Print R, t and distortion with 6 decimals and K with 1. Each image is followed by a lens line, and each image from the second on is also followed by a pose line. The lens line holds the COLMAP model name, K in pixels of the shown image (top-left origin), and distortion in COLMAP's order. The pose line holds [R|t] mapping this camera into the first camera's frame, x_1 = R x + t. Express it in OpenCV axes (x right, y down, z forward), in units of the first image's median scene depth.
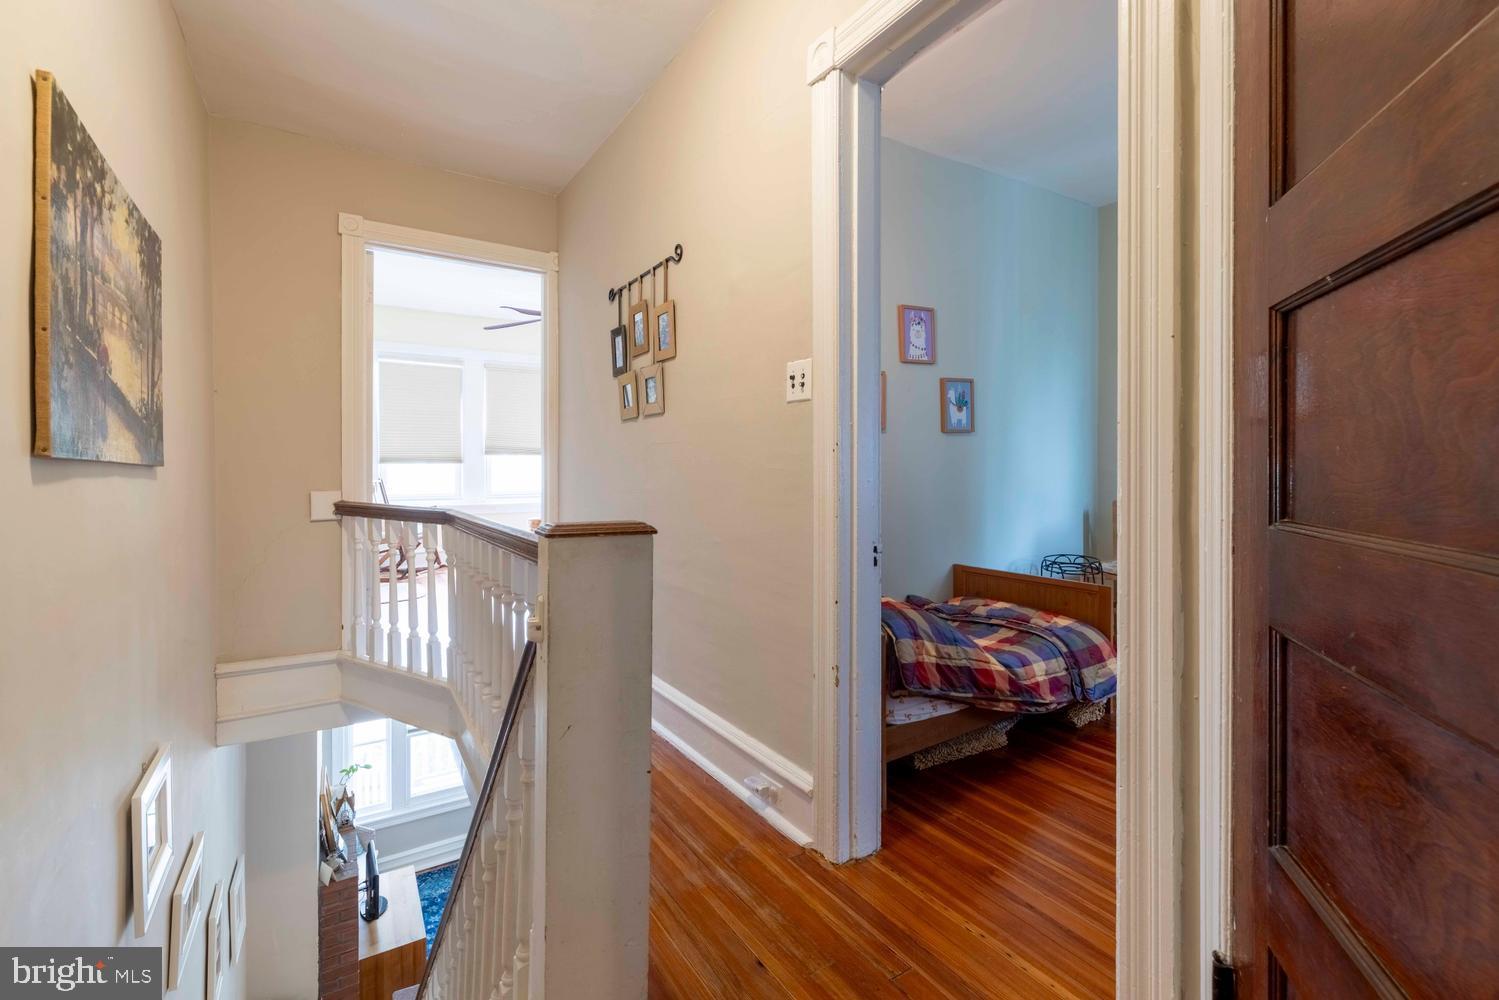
lens RADIAL K [[655.1, 0, 752.6], [0, 655.1, 469.7], [0, 0, 1]] dist [-0.001375, 0.001051]
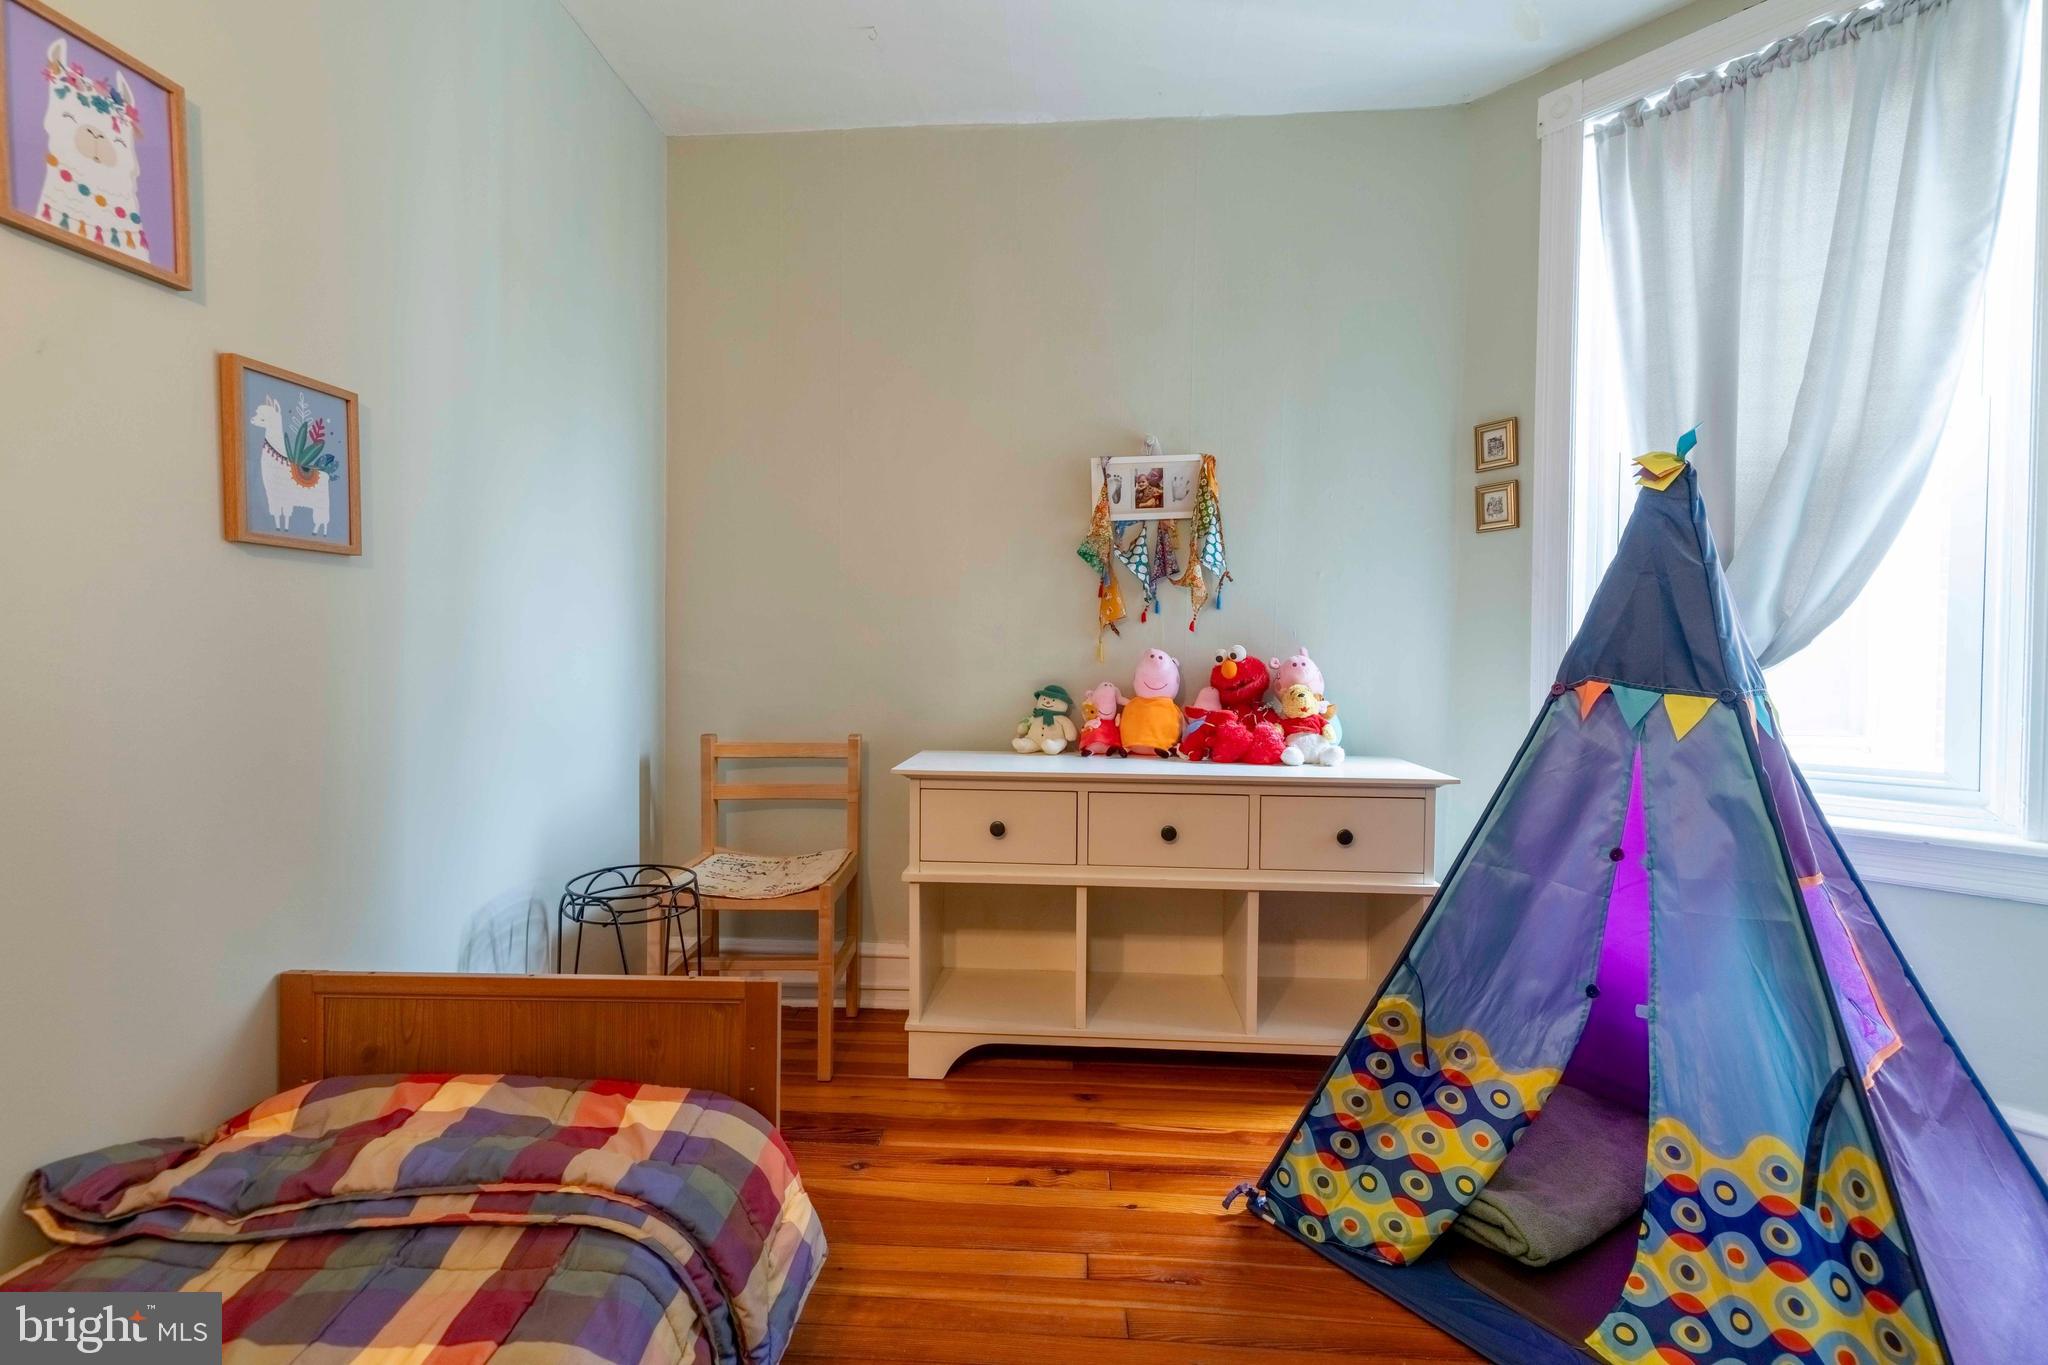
lens RADIAL K [[895.0, 0, 1032.2], [0, 895.0, 681.7], [0, 0, 1]] dist [-0.001375, 0.001051]
pose [[0.585021, -0.000053, 0.811018, 0.180510], [-0.003206, 0.999992, 0.002377, 0.003400], [-0.811012, -0.003991, 0.585016, 0.487271]]
